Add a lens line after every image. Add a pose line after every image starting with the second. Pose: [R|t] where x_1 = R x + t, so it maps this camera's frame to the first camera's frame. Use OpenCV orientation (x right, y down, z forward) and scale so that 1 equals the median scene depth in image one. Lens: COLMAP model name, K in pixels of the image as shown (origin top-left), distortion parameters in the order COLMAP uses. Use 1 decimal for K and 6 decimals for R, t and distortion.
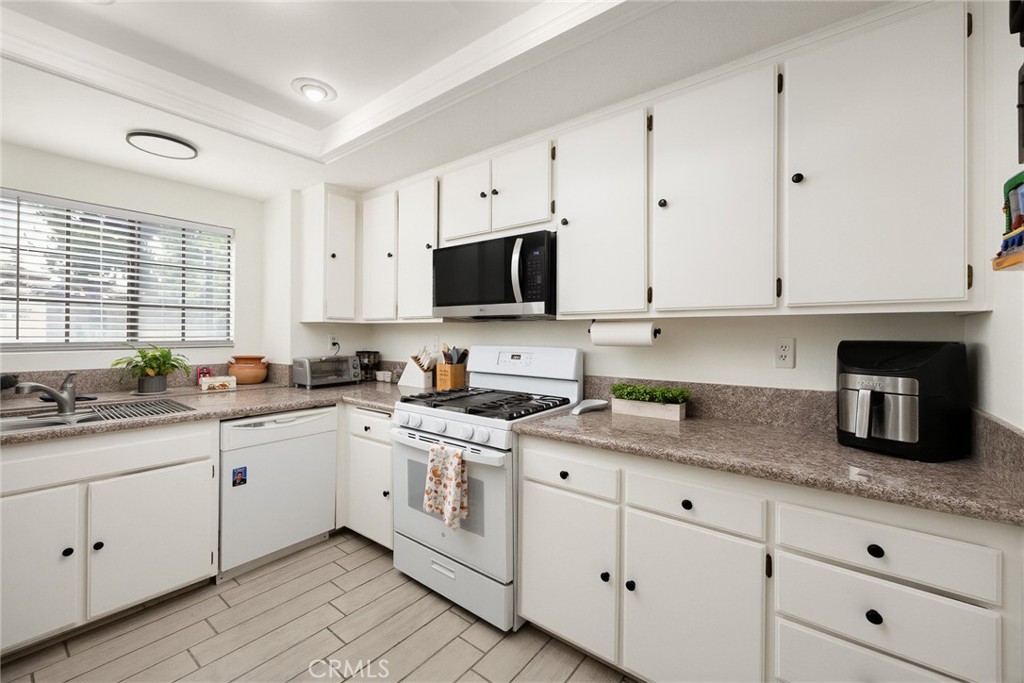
lens RADIAL K [[405.6, 0, 513.0], [0, 405.6, 332.7], [0, 0, 1]] dist [-0.001718, 0.000097]
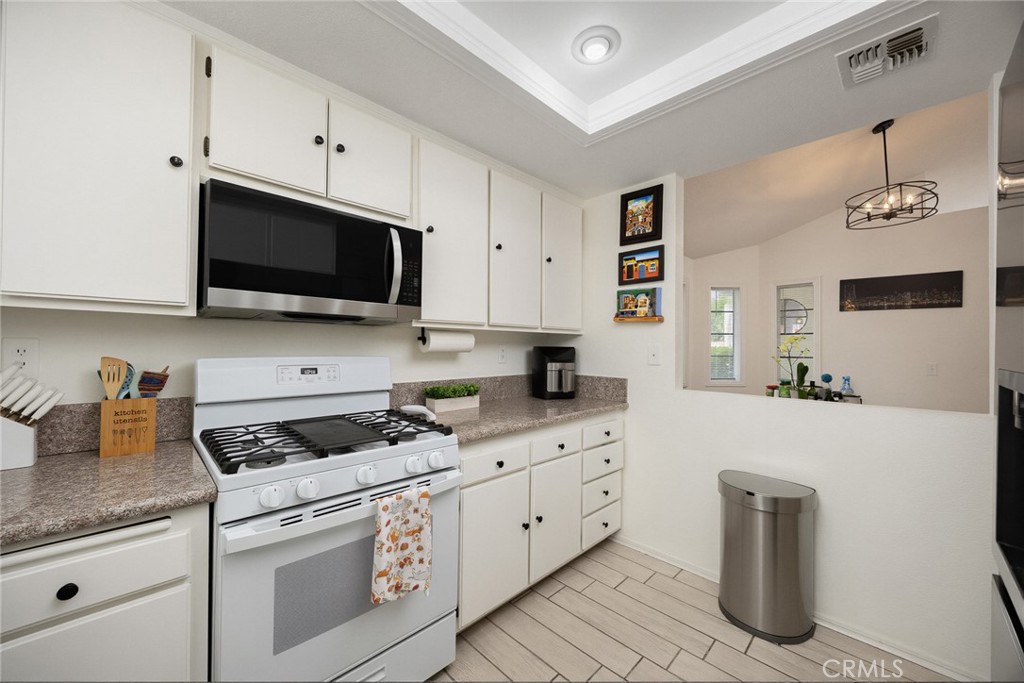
lens RADIAL K [[416.7, 0, 513.4], [0, 416.7, 327.8], [0, 0, 1]] dist [0.002080, 0.000136]
pose [[0.102944, 0.033673, 0.994117, -0.902780], [-0.021184, 0.999274, -0.031654, -0.002079], [-0.994462, -0.017800, 0.103583, 0.717404]]
